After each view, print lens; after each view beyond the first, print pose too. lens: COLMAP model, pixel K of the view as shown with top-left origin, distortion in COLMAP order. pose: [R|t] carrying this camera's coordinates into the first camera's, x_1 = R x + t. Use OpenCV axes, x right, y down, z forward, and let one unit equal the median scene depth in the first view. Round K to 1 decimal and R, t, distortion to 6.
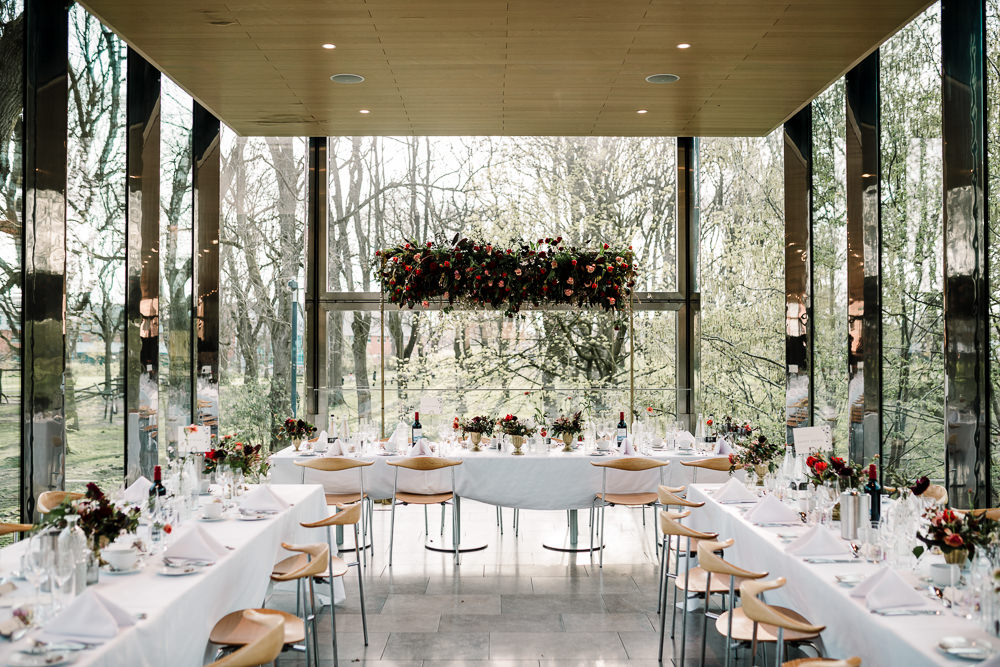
lens RADIAL K [[960.4, 0, 509.9], [0, 960.4, 333.5], [0, 0, 1]] dist [-0.002167, 0.000000]
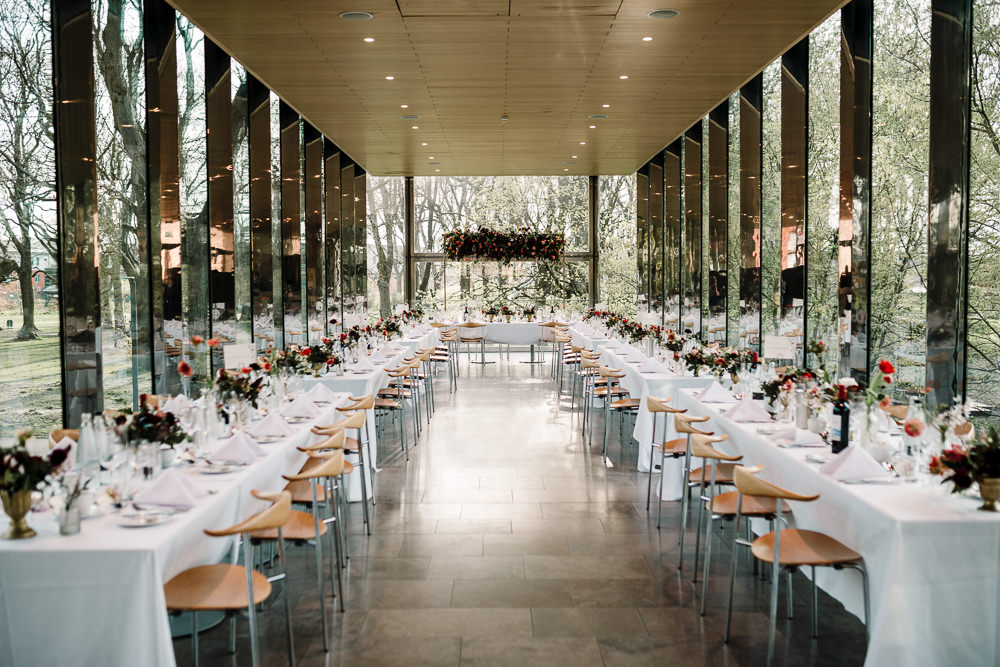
lens RADIAL K [[960.4, 0, 499.6], [0, 960.4, 329.4], [0, 0, 1]] dist [-0.002167, 0.000000]
pose [[0.999939, -0.006205, -0.009177, 0.005712], [0.006786, 0.997884, 0.064671, -0.013033], [0.008756, -0.064729, 0.997864, -1.123097]]
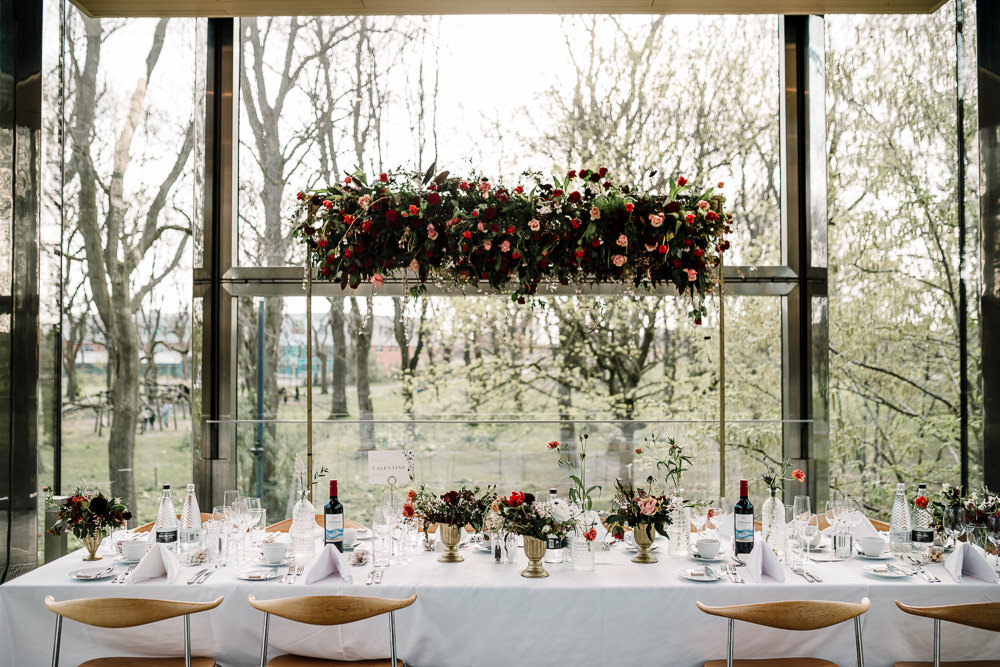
lens RADIAL K [[960.4, 0, 501.8], [0, 960.4, 337.0], [0, 0, 1]] dist [-0.002167, 0.000000]
pose [[0.999749, -0.001785, -0.022315, 0.001842], [0.001628, 0.999974, -0.007040, 0.008729], [0.022327, 0.007002, 0.999726, 0.404353]]
